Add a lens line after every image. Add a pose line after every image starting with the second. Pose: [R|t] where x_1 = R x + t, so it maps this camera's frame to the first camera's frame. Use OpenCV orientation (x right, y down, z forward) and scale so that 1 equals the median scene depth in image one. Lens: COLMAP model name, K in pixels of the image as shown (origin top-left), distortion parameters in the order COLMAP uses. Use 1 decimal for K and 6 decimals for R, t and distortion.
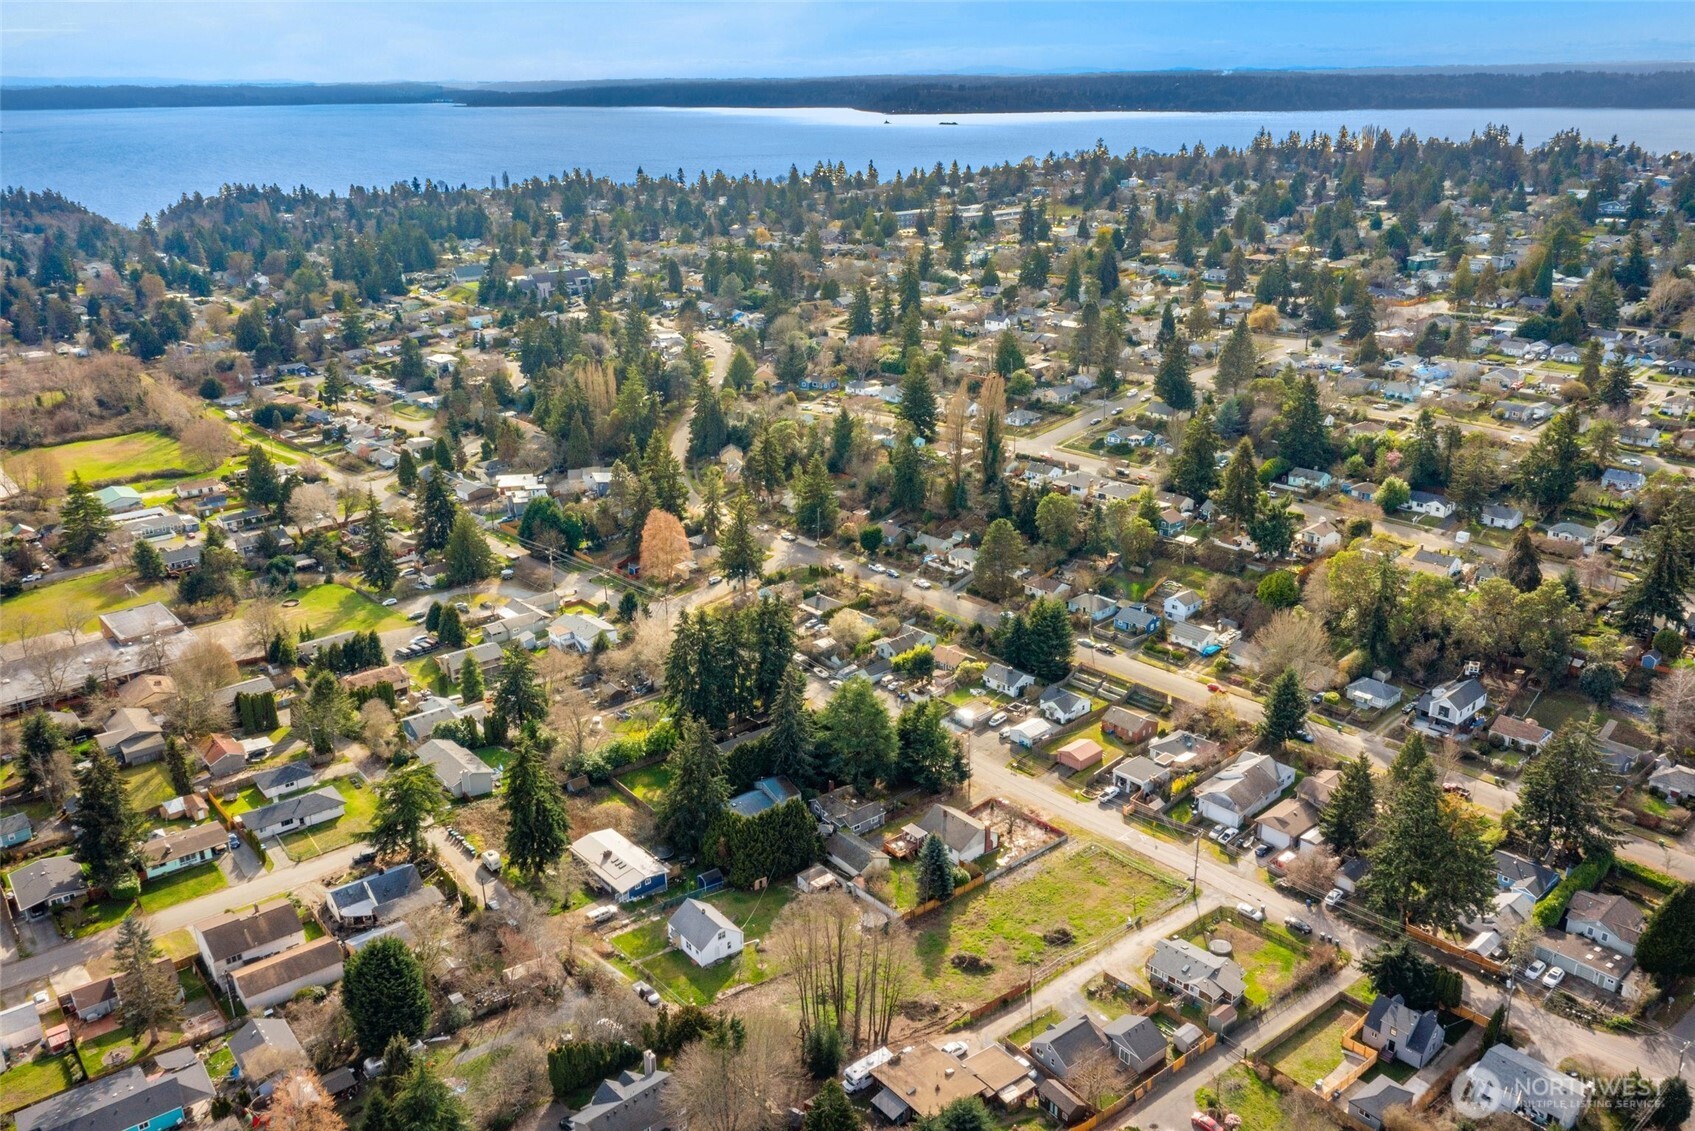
lens RADIAL K [[1399.8, 0, 847.5], [0, 1399.8, 565.5], [0, 0, 1]] dist [0.001516, 0.005477]
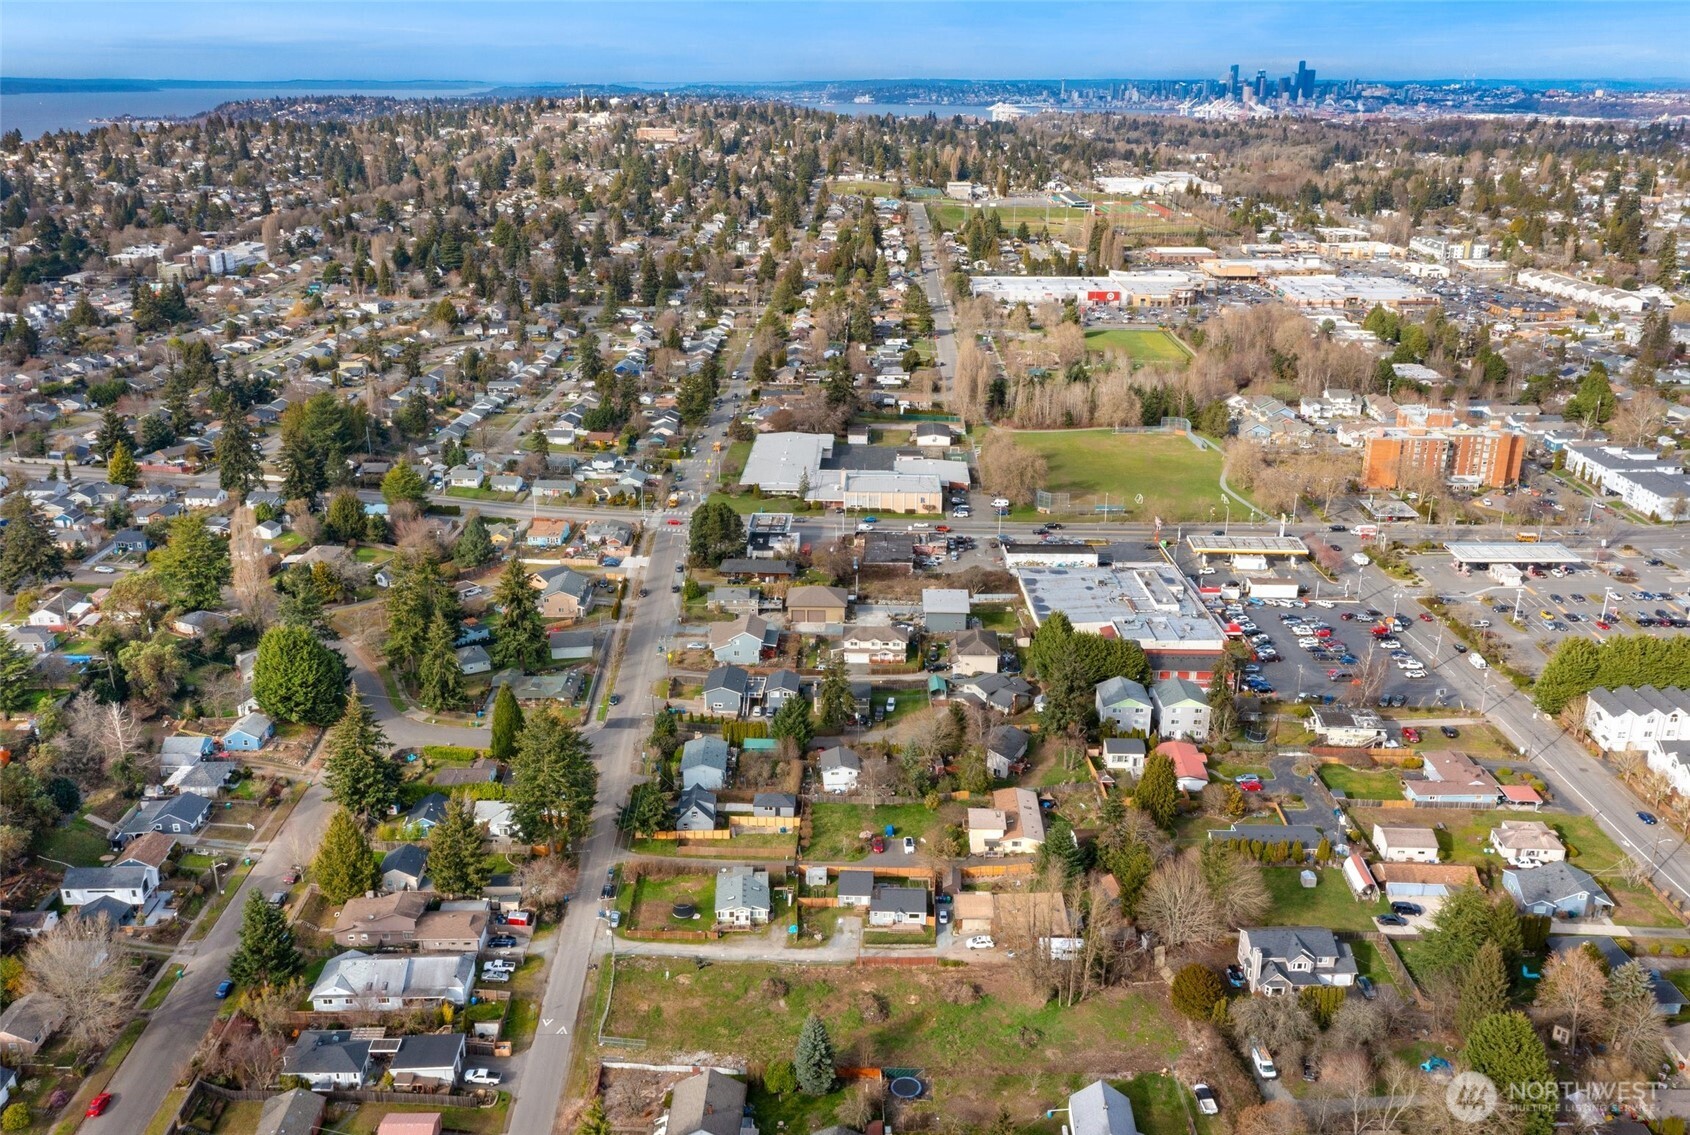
lens RADIAL K [[1395.6, 0, 845.0], [0, 1395.6, 567.5], [0, 0, 1]] dist [0.001516, 0.005477]
pose [[-0.770858, -0.209900, 0.601432, -0.364891], [0.210885, 0.806823, 0.551873, -0.441645], [-0.601087, 0.552249, -0.577681, 1.223902]]
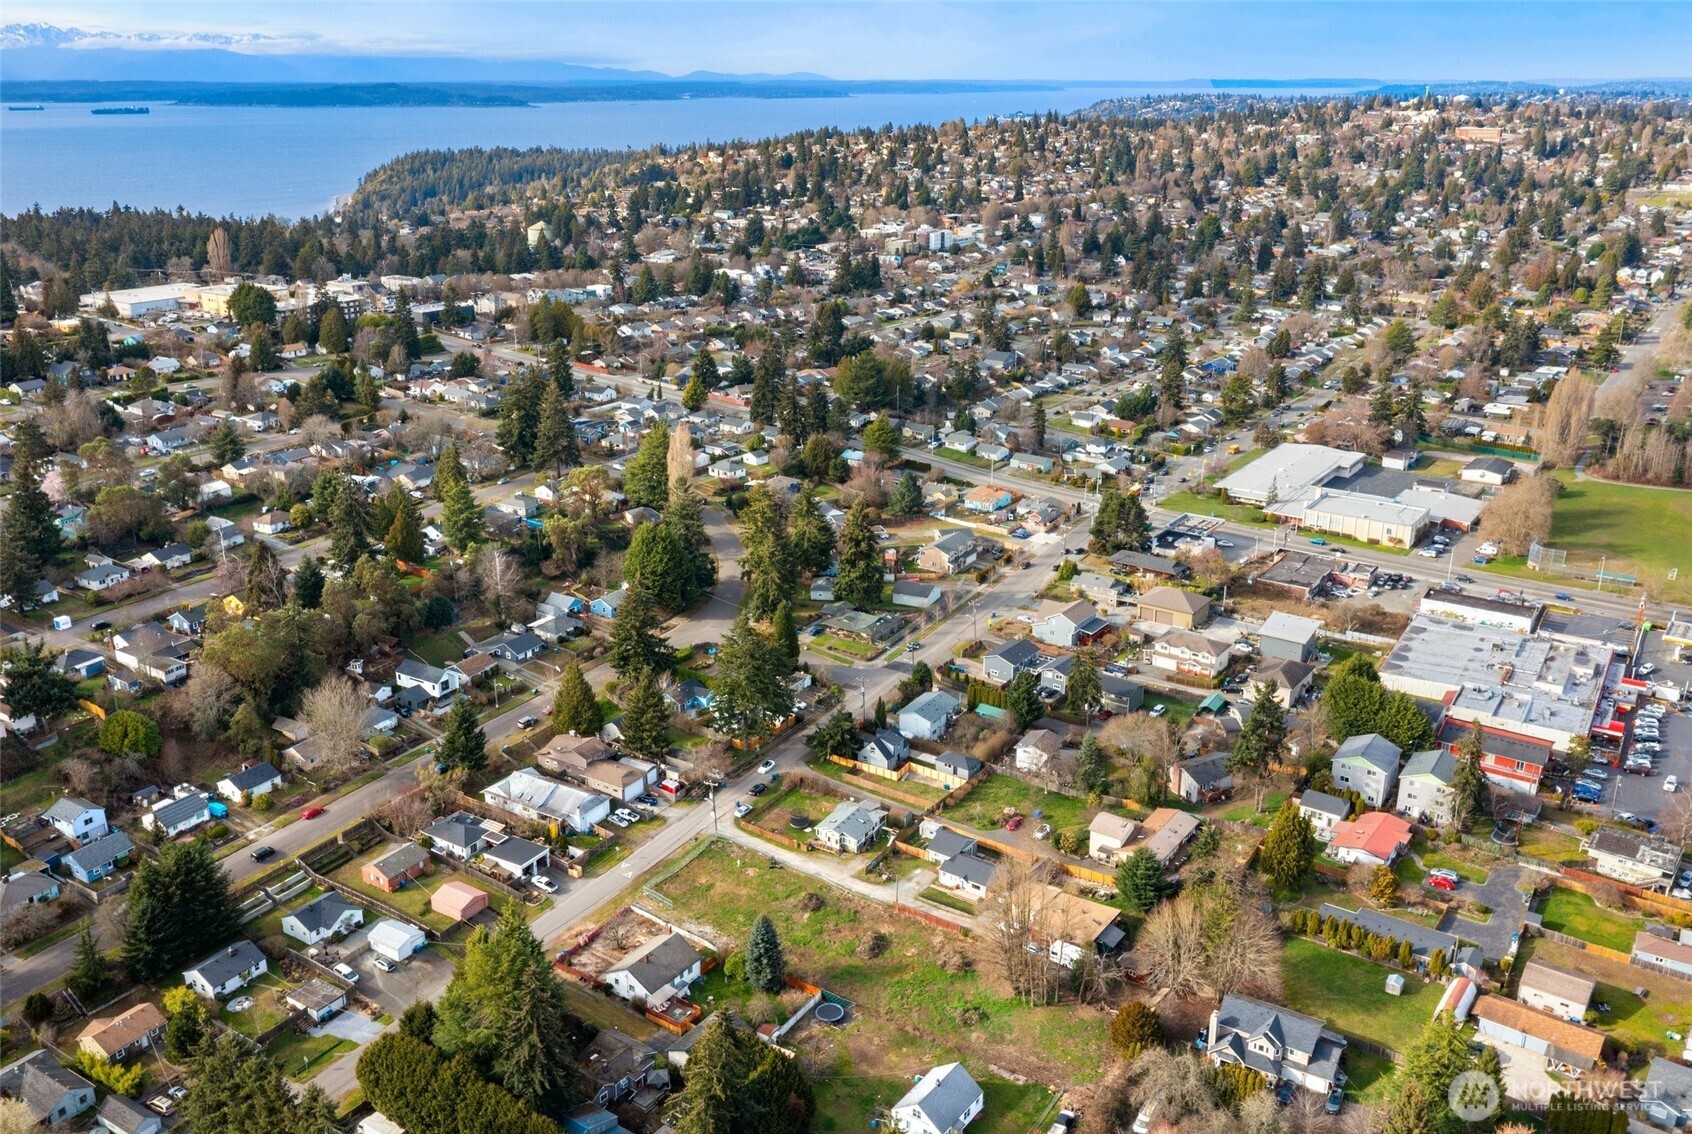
lens RADIAL K [[1397.3, 0, 846.0], [0, 1397.3, 567.0], [0, 0, 1]] dist [0.001516, 0.005477]
pose [[-0.286053, -0.313017, 0.905646, -0.658836], [0.322342, 0.858622, 0.398577, -0.327711], [-0.902369, 0.405942, -0.144713, 0.917192]]
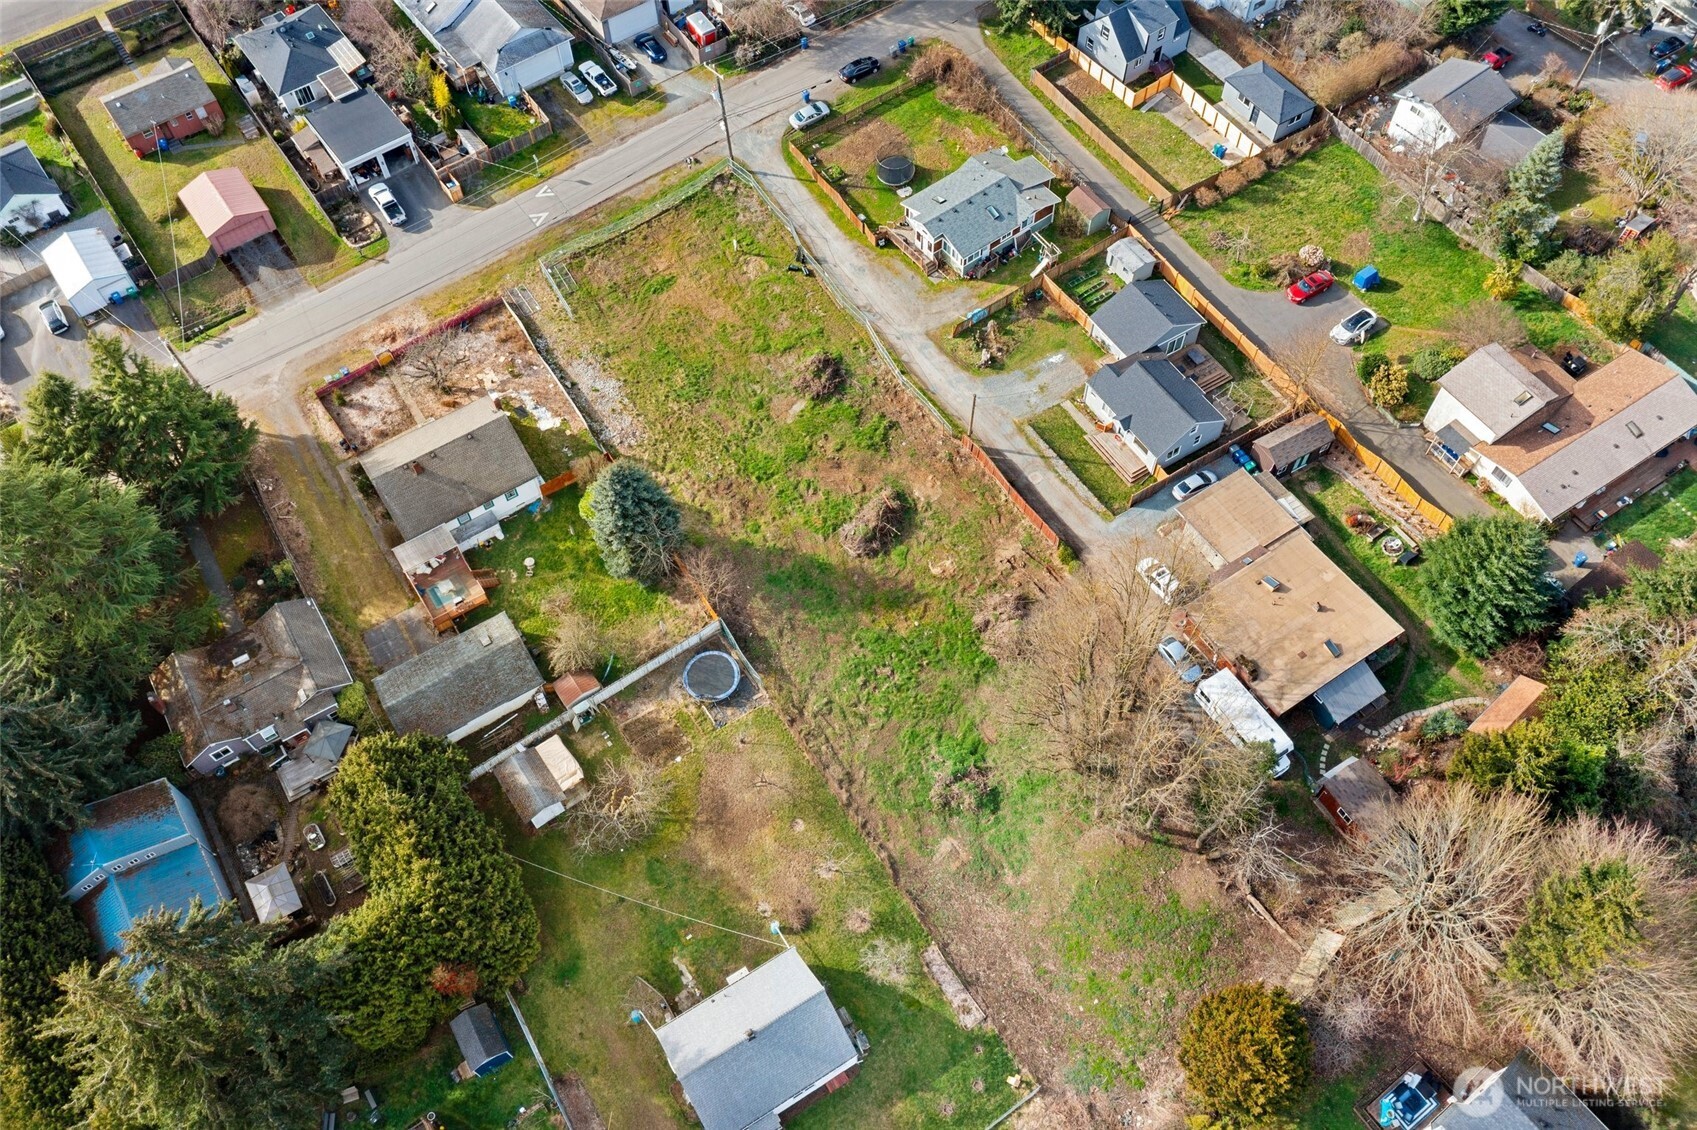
lens RADIAL K [[1252.3, 0, 848.5], [0, 1252.3, 565.0], [0, 0, 1]] dist [-0.001240, 0.002703]
pose [[0.094591, -0.859652, 0.502047, -0.141522], [0.345562, 0.501304, 0.793272, -0.074572], [-0.933616, 0.098452, 0.344482, 0.740103]]
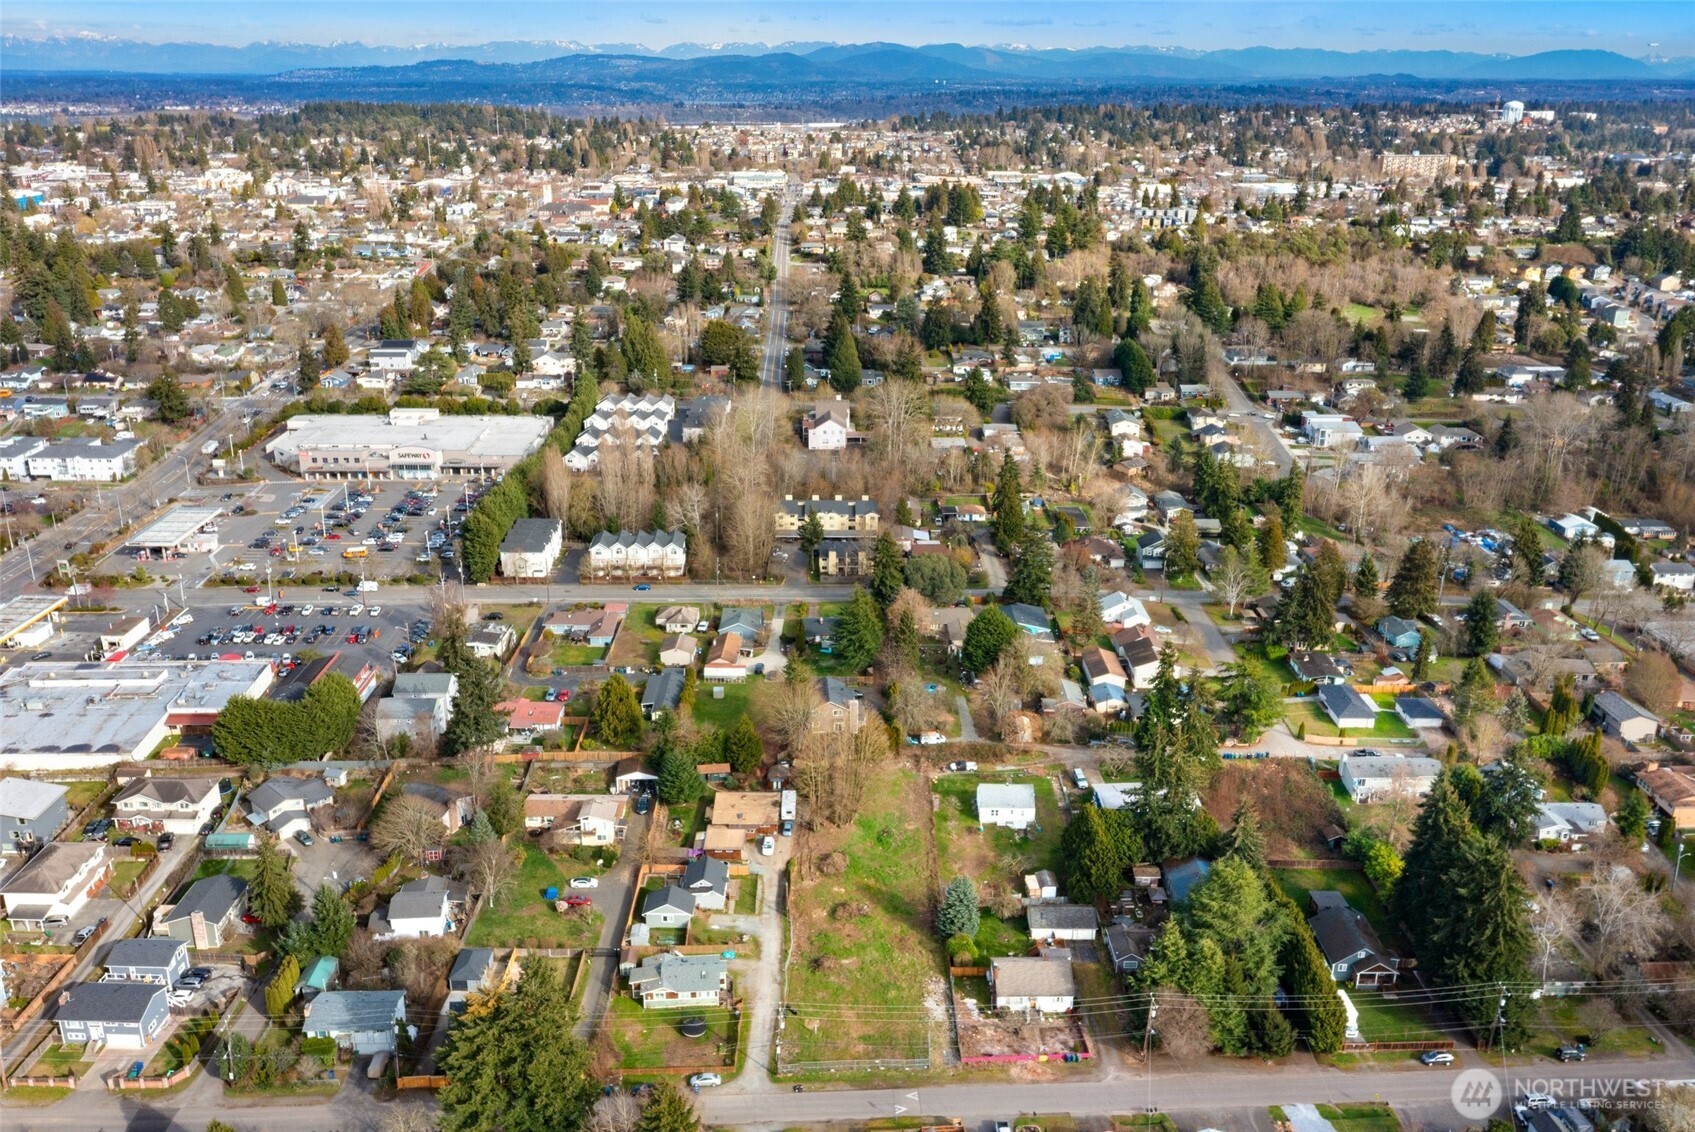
lens RADIAL K [[1399.8, 0, 847.5], [0, 1399.8, 566.0], [0, 0, 1]] dist [0.001516, 0.005477]
pose [[-0.625525, 0.263271, -0.734443, 0.704286], [-0.256681, 0.819502, 0.512377, -0.420400], [0.736772, 0.509023, -0.445043, 1.167721]]
